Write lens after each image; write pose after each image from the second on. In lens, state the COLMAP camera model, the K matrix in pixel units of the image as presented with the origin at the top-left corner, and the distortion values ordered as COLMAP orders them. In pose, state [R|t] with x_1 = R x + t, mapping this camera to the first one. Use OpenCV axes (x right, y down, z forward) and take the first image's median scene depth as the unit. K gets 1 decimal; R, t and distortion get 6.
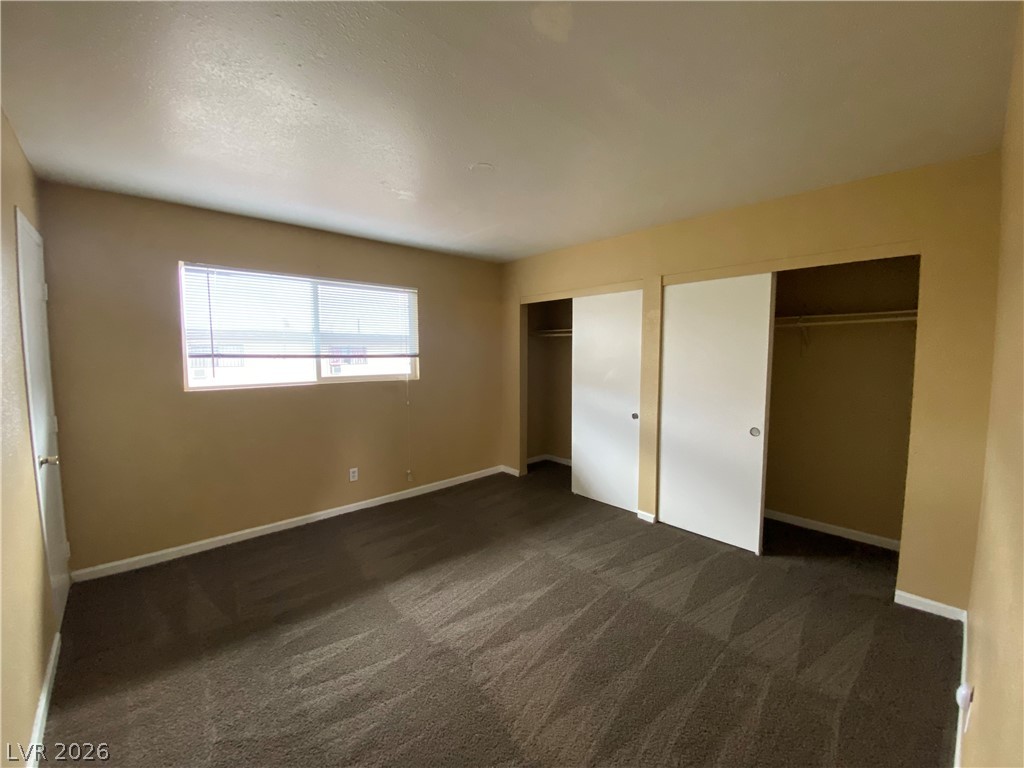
lens RADIAL K [[415.0, 0, 512.9], [0, 415.0, 381.5], [0, 0, 1]] dist [0.044554, -0.033389]
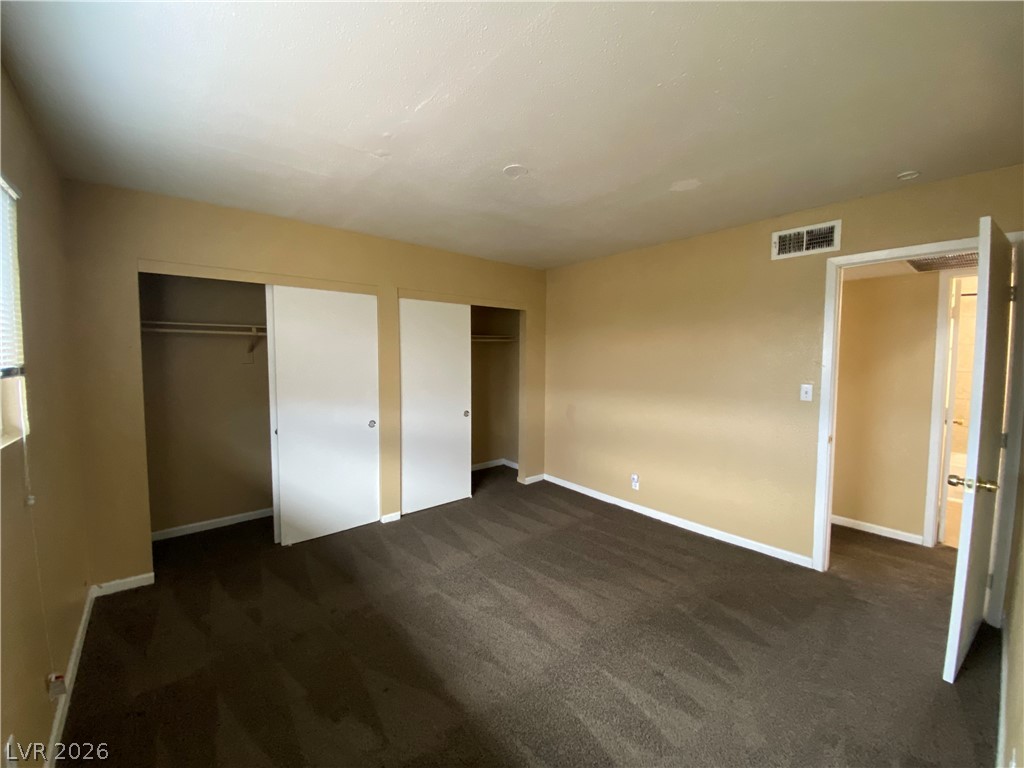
lens RADIAL K [[415.0, 0, 512.9], [0, 415.0, 381.5], [0, 0, 1]] dist [0.044554, -0.033389]
pose [[0.043420, -0.062294, 0.997113, -0.783677], [0.074467, 0.995480, 0.058949, -0.056670], [-0.996278, 0.071692, 0.047863, 0.733503]]
